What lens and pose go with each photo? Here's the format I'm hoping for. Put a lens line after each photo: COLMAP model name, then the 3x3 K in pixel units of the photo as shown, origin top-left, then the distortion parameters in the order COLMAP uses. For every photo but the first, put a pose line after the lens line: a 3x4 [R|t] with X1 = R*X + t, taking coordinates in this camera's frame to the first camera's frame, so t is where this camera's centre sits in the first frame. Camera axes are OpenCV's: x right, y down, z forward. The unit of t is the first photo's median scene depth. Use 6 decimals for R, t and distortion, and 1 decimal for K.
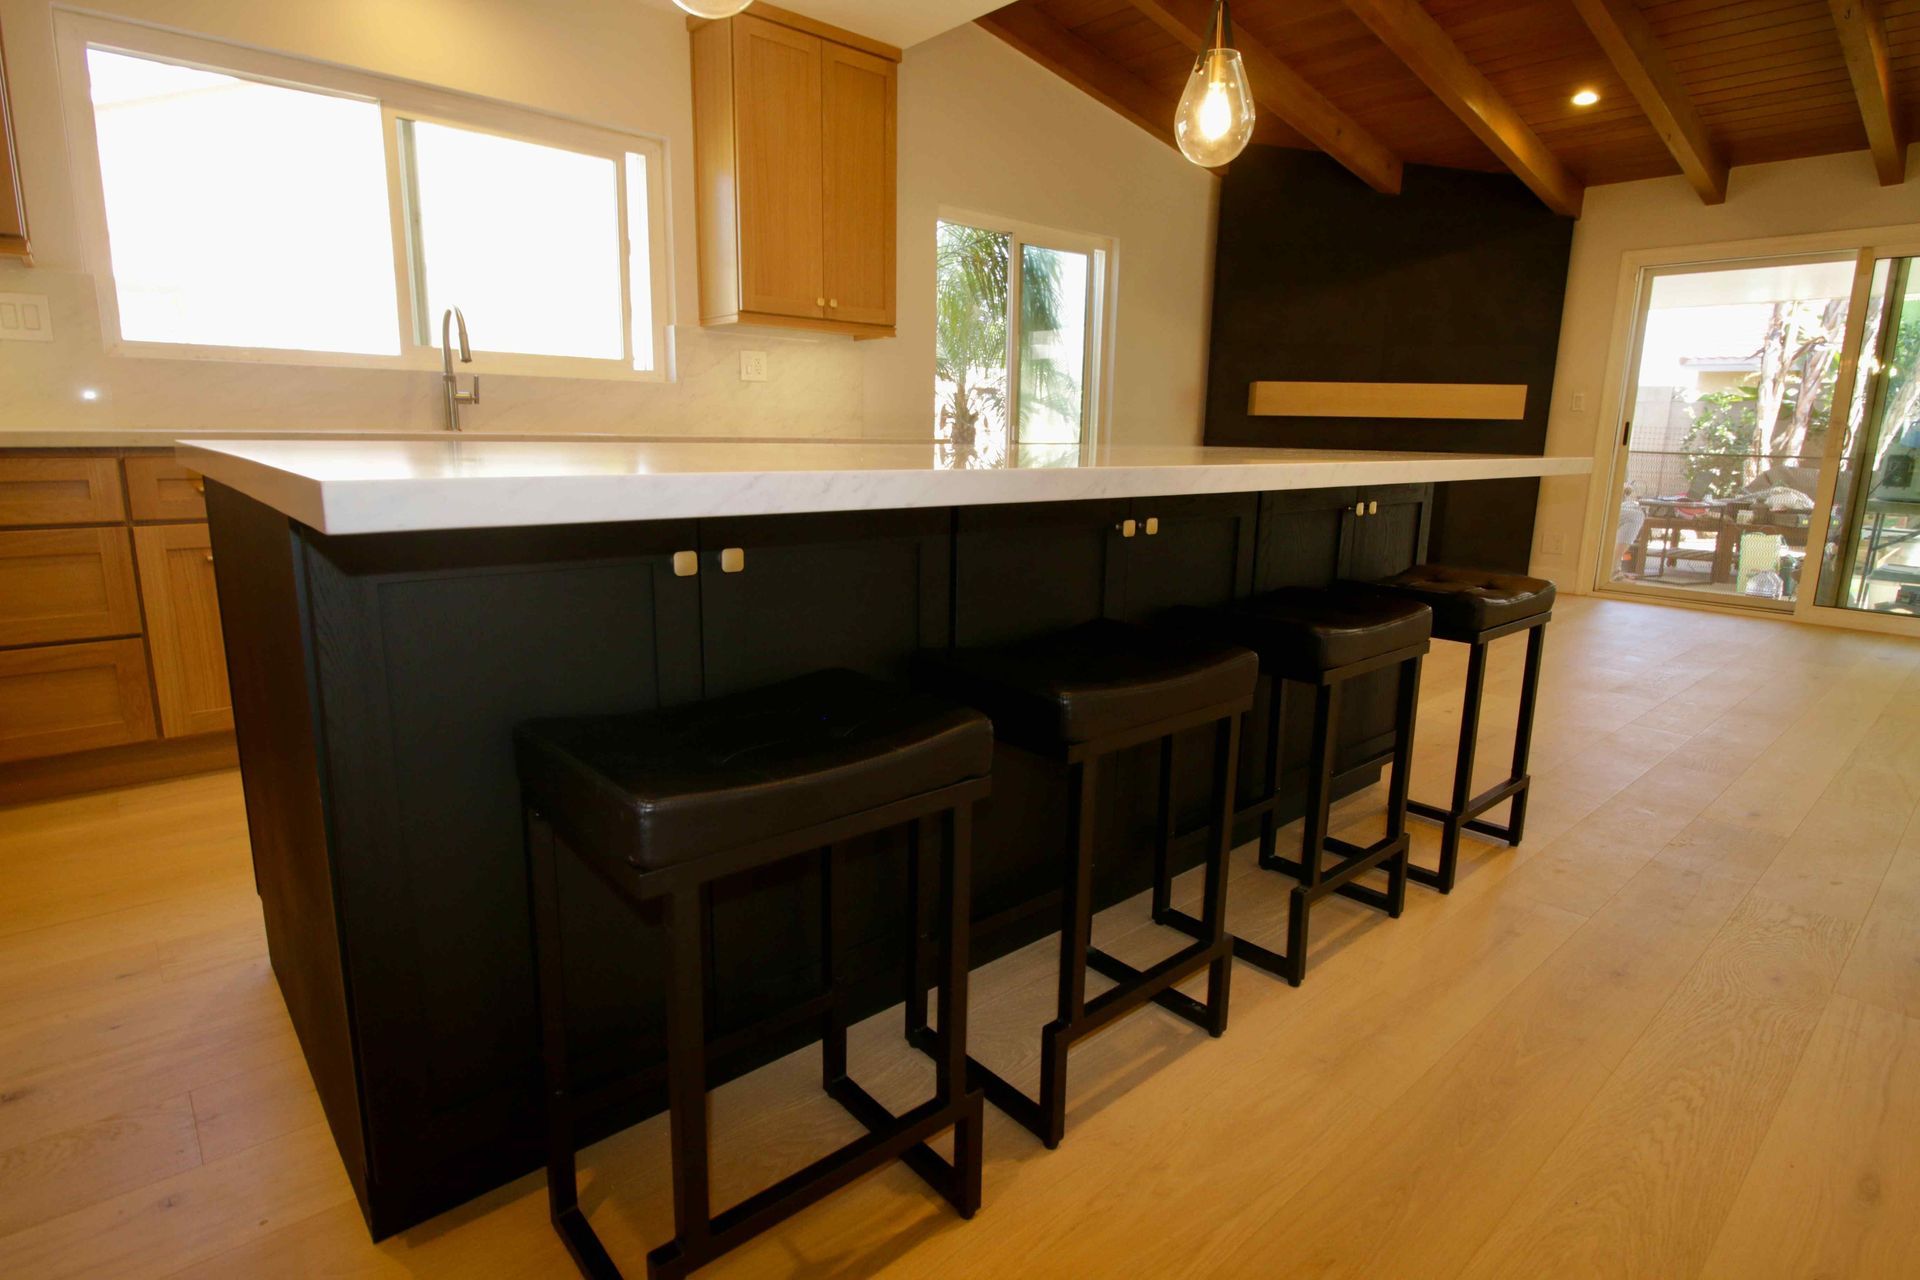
lens RADIAL K [[984.9, 0, 959.1], [0, 984.9, 632.7], [0, 0, 1]] dist [0.000037, -0.010663]
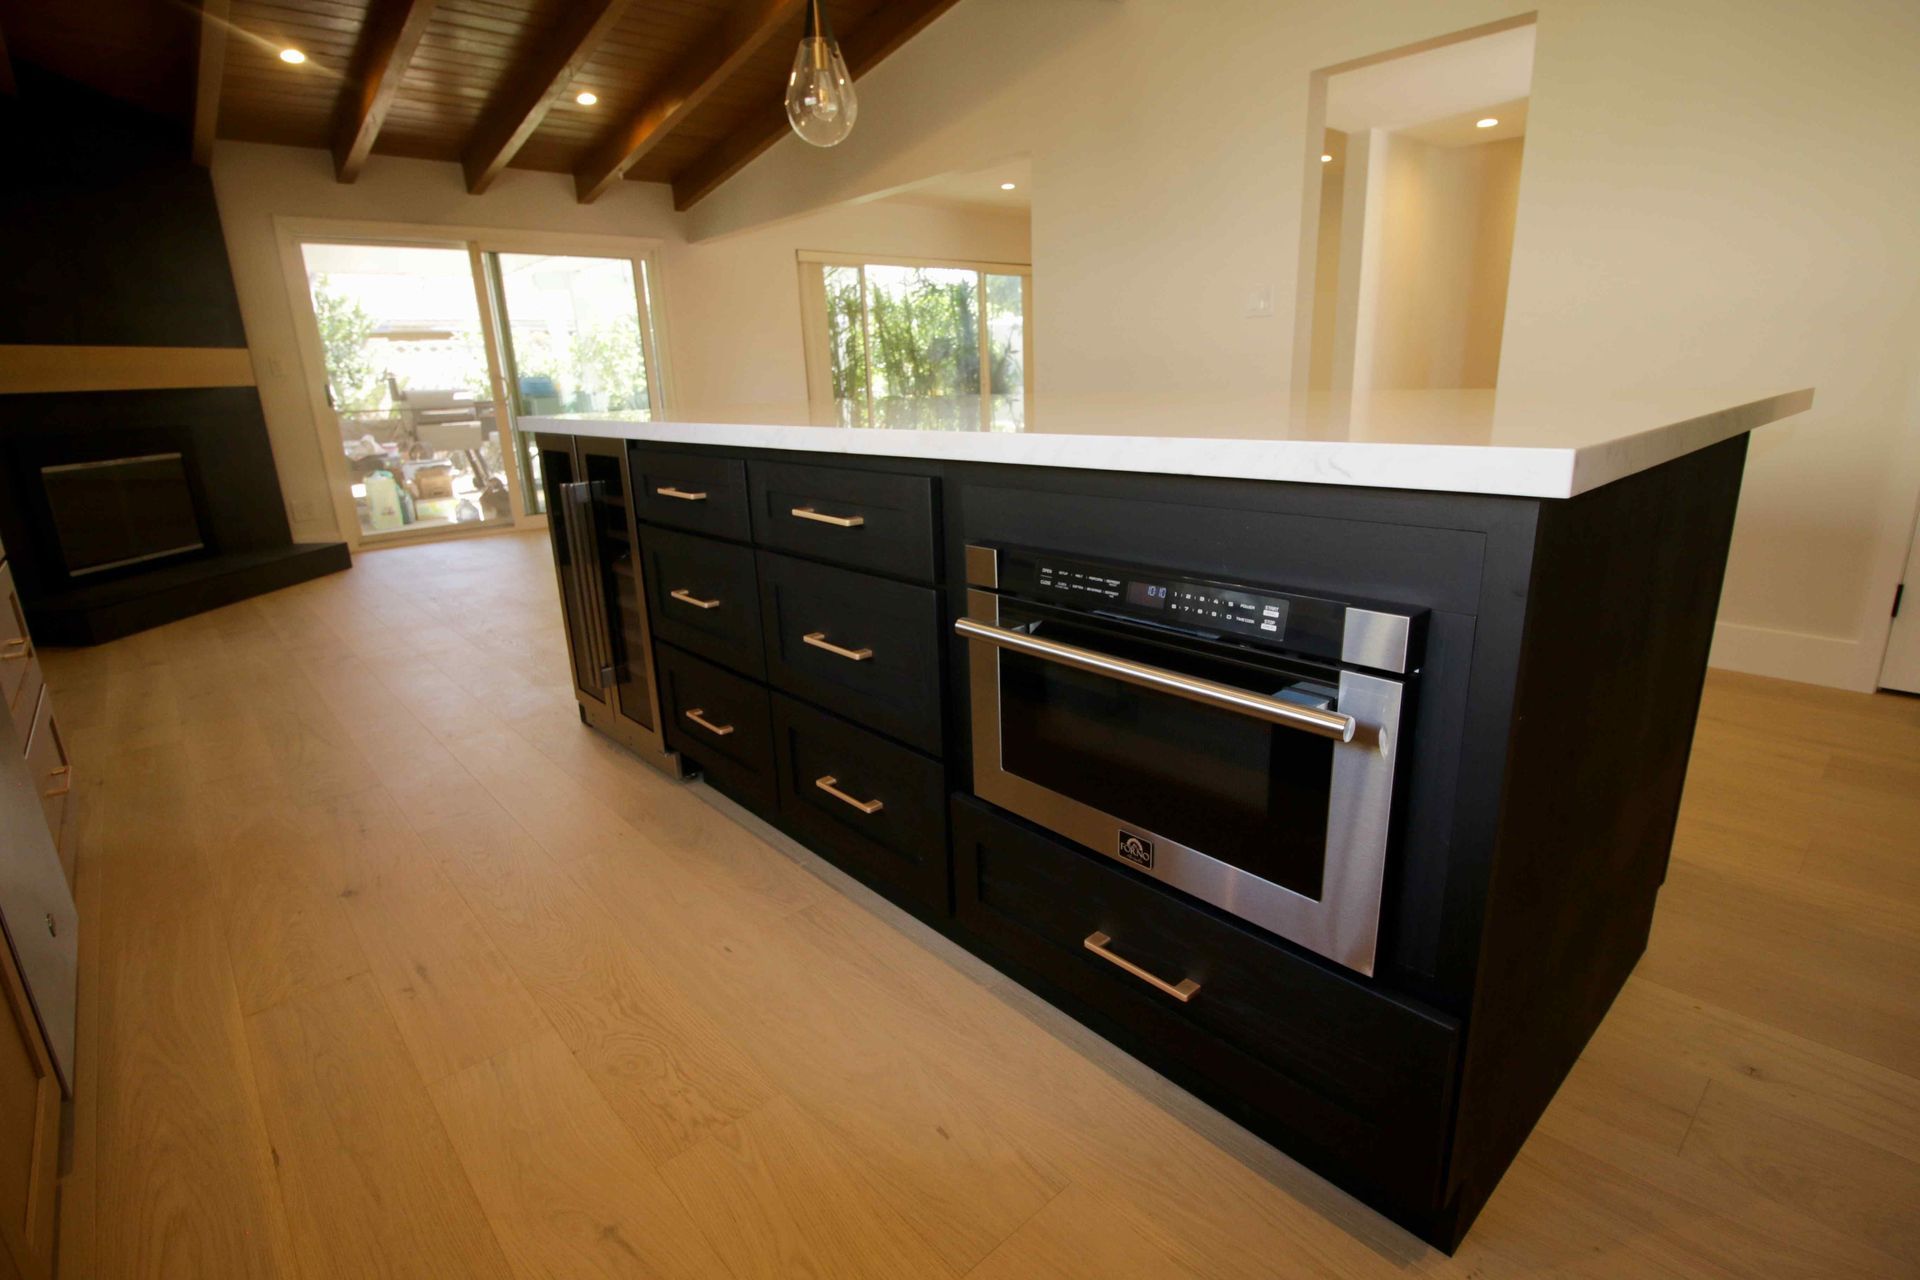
lens RADIAL K [[915.4, 0, 954.5], [0, 915.4, 633.8], [0, 0, 1]] dist [0.001003, -0.012771]
pose [[-0.006623, -0.289702, 0.957094, -0.588846], [0.238016, 0.929151, 0.282891, -0.145454], [-0.971239, 0.229677, 0.062799, 0.609652]]
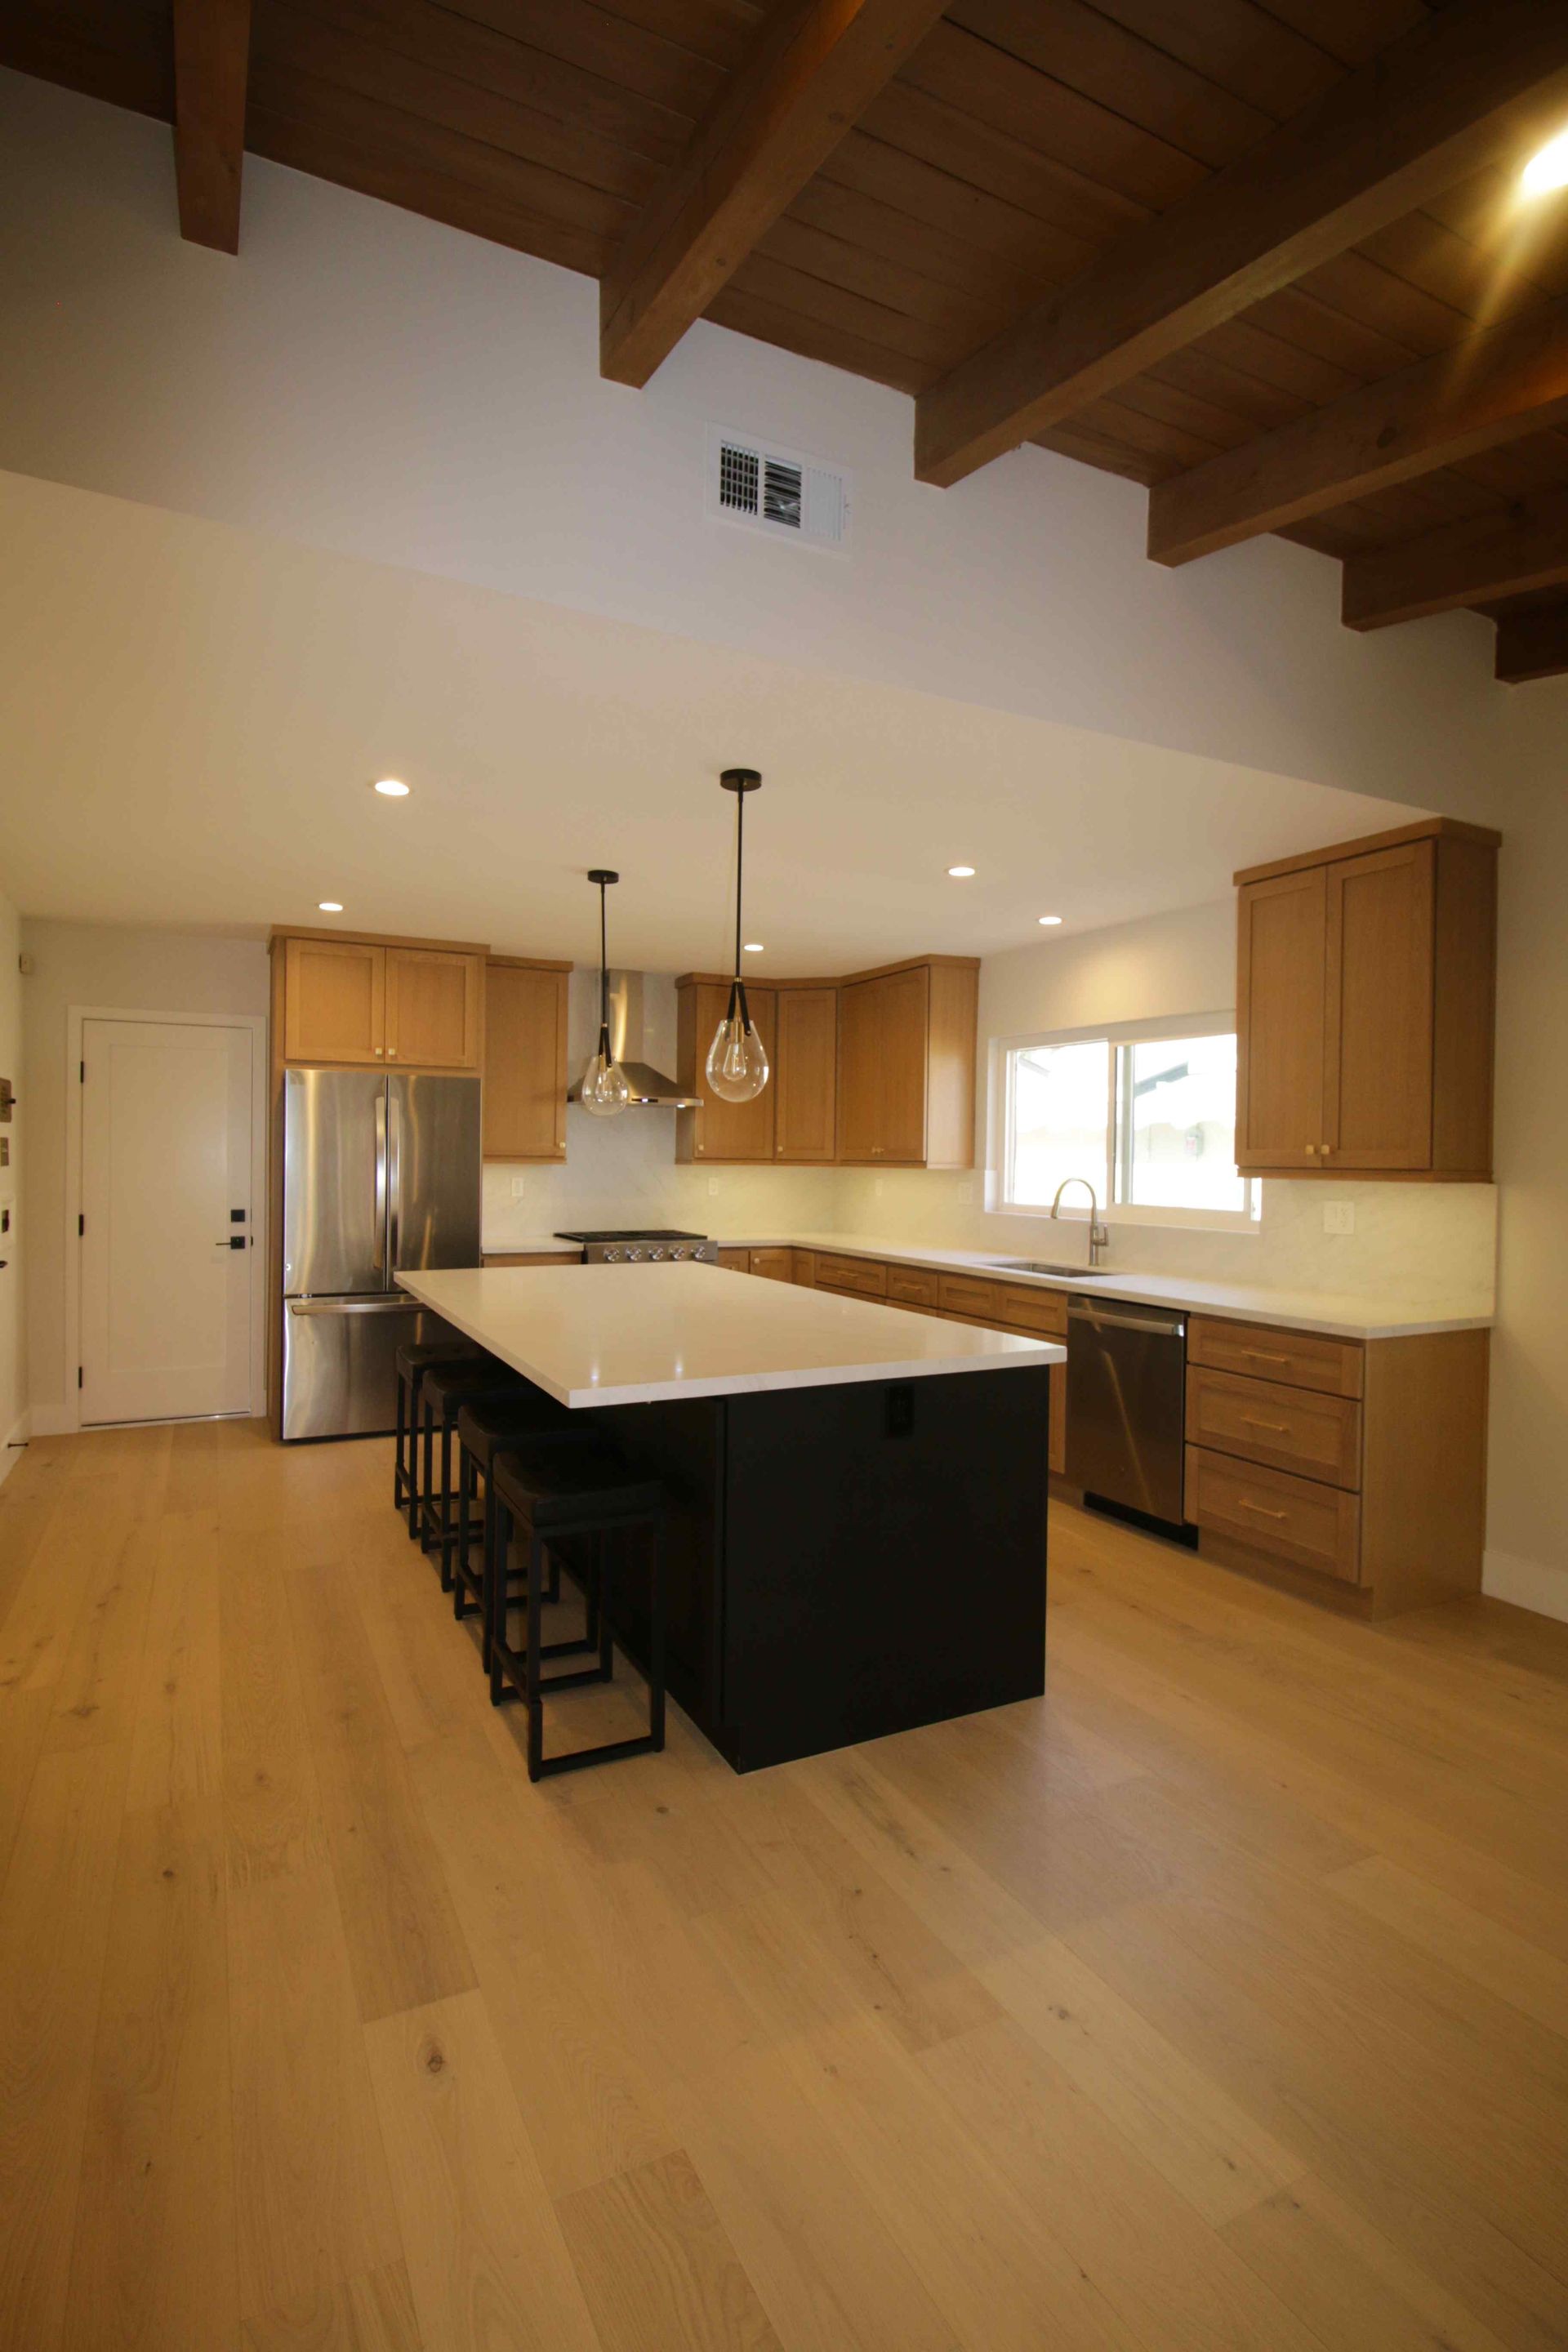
lens RADIAL K [[1121.4, 0, 794.2], [0, 1121.4, 1172.6], [0, 0, 1]] dist [0.001003, -0.012771]
pose [[-0.241013, -0.006015, -0.970503, 1.063734], [-0.209860, 0.976646, 0.046063, -0.310293], [0.947561, 0.214771, -0.236647, 0.938388]]
